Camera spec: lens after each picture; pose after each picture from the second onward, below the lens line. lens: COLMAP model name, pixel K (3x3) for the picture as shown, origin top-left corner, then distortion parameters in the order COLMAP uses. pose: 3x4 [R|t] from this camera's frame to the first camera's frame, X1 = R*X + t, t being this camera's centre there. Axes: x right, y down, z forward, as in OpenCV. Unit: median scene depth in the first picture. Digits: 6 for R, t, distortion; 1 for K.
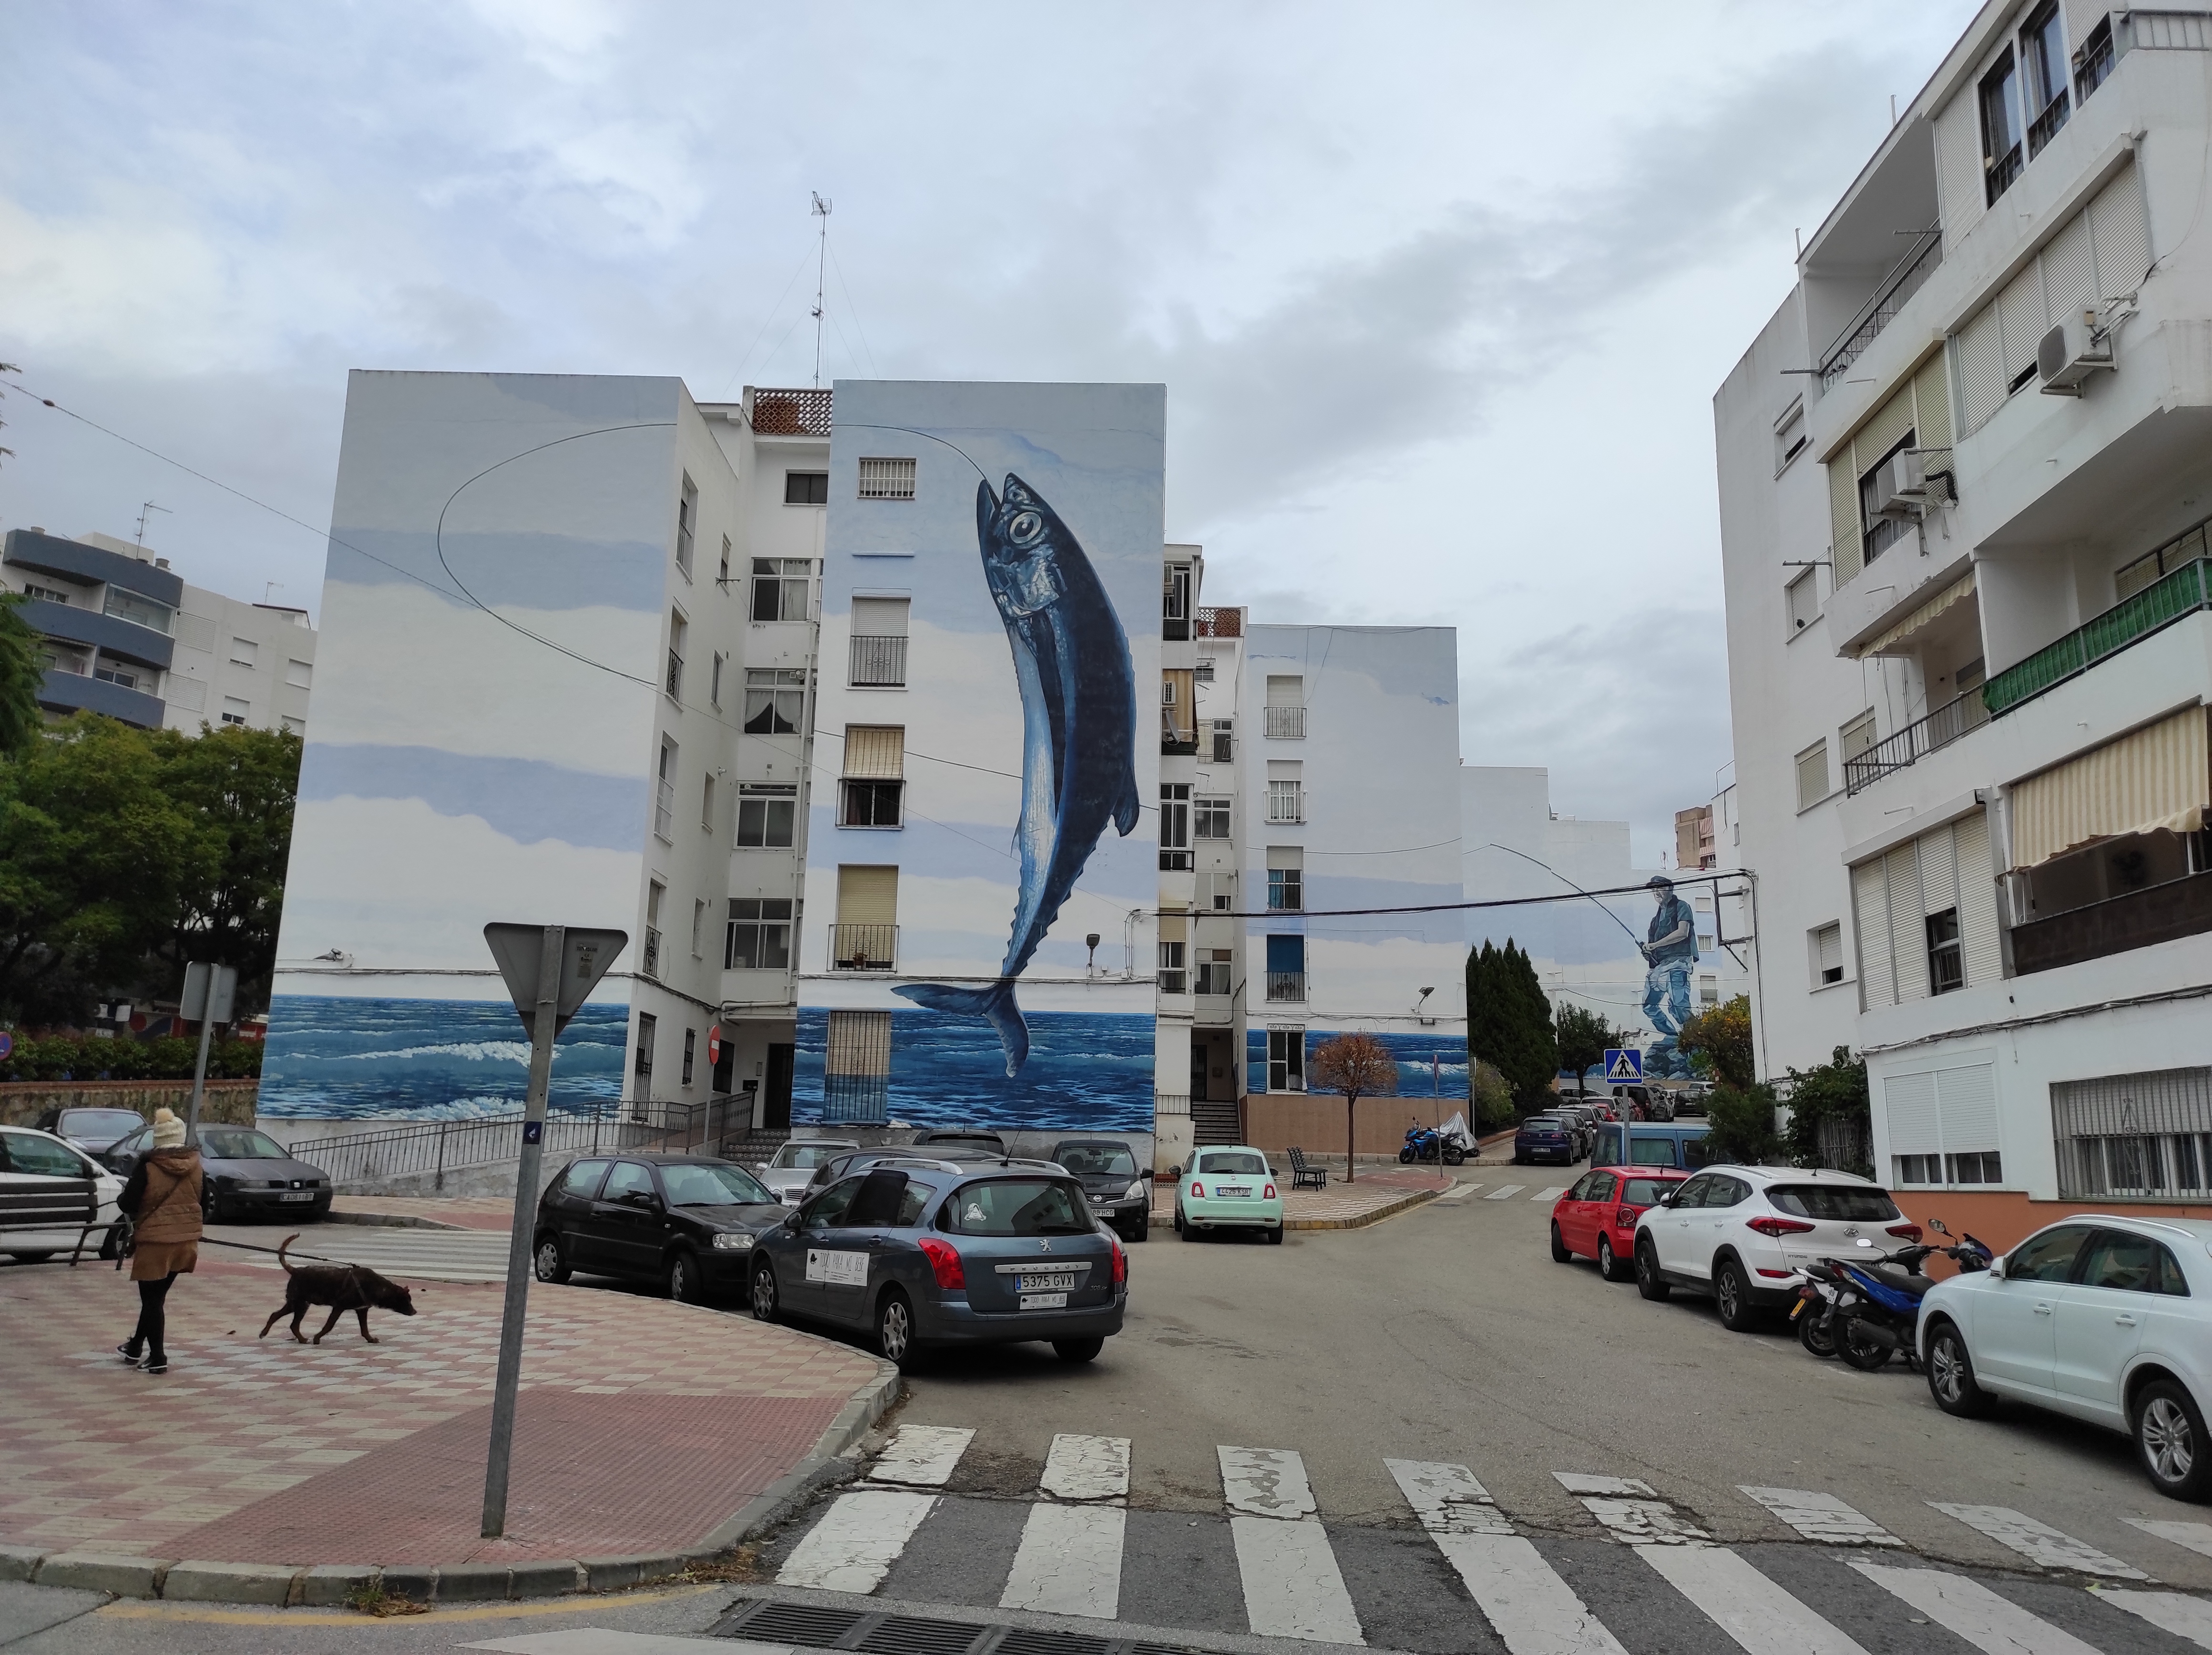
lens RADIAL K [[1581.0, 0, 1092.1], [0, 1581.0, 855.0], [0, 0, 1]] dist [0.069441, -0.075727]
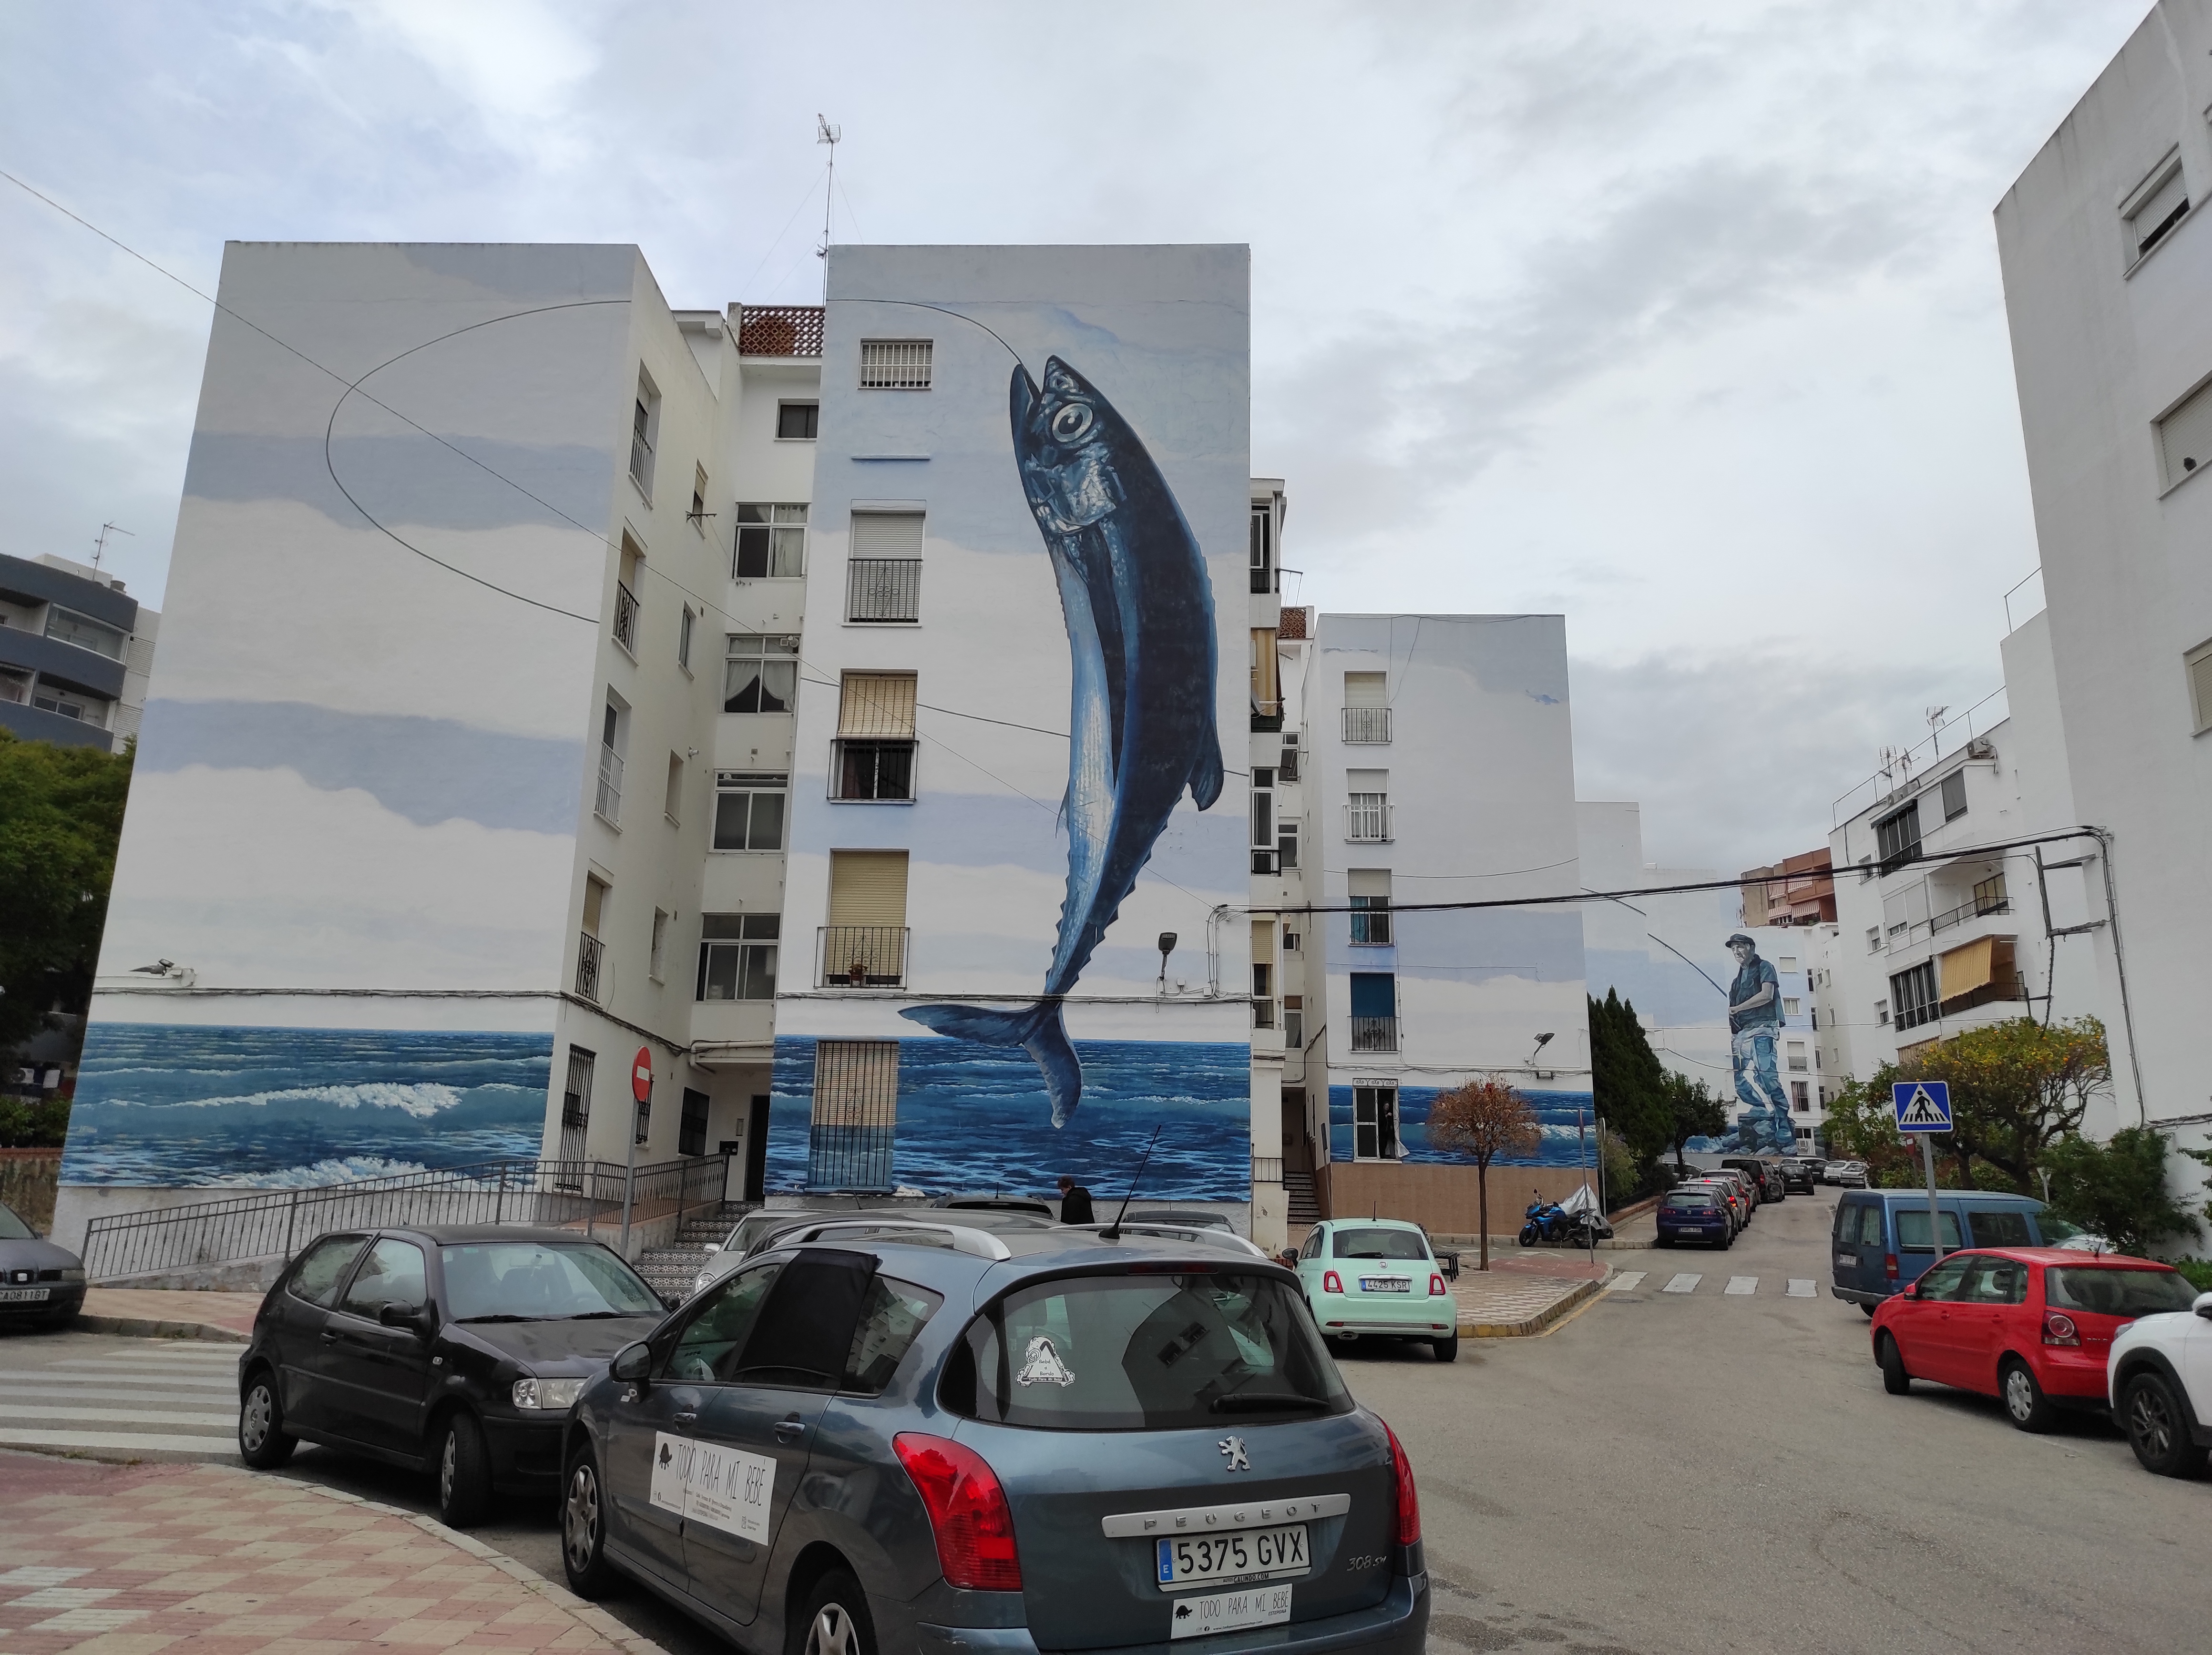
lens RADIAL K [[1581.0, 0, 1092.1], [0, 1581.0, 855.0], [0, 0, 1]] dist [0.069441, -0.075727]
pose [[0.999847, -0.005658, -0.016540, -0.021039], [0.004812, 0.998698, -0.050790, 0.047413], [0.016806, 0.050702, 0.998572, 0.235028]]
